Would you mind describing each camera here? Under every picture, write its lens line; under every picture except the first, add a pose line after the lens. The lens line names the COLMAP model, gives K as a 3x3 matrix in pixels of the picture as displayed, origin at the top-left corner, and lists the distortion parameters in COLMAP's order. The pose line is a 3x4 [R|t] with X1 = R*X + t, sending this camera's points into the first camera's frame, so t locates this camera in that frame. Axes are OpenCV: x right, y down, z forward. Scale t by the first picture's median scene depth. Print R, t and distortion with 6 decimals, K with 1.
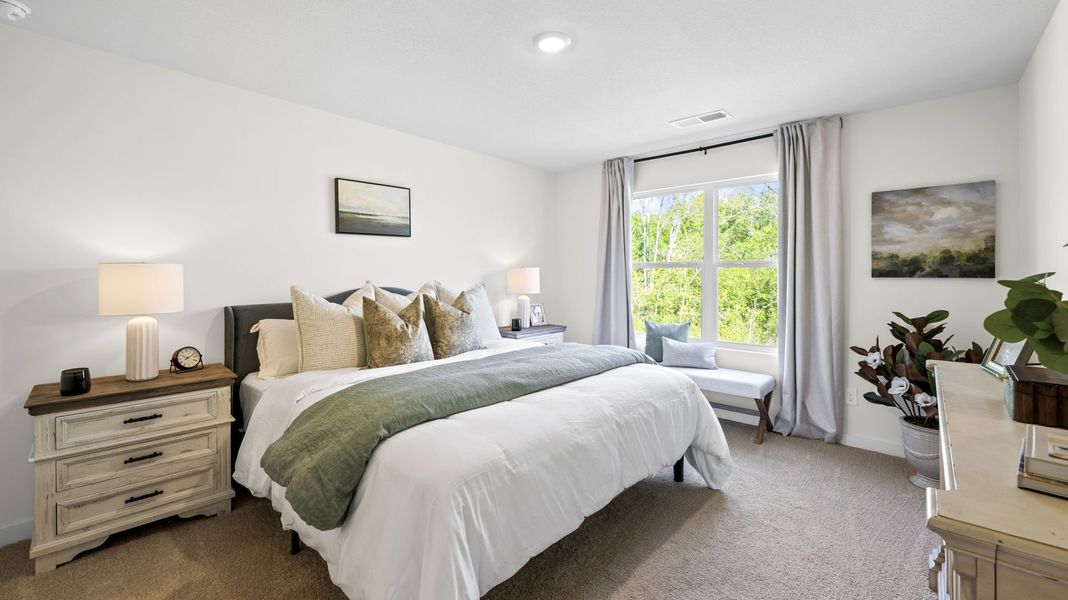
lens RADIAL K [[431.5, 0, 530.9], [0, 431.5, 258.1], [0, 0, 1]] dist [0.000708, 0.000066]
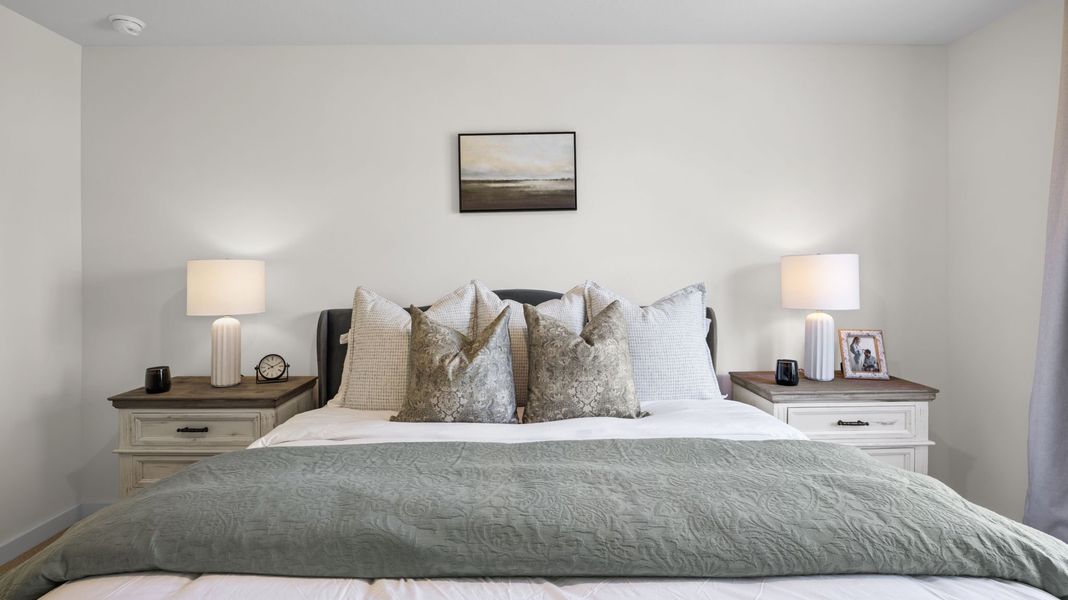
lens RADIAL K [[528.0, 0, 551.2], [0, 528.0, 264.7], [0, 0, 1]] dist [0.002489, 0.001024]
pose [[0.683843, -0.011037, -0.729545, 0.307384], [0.033190, 0.999321, 0.015992, 0.020604], [0.728874, -0.035150, 0.683745, 0.558300]]
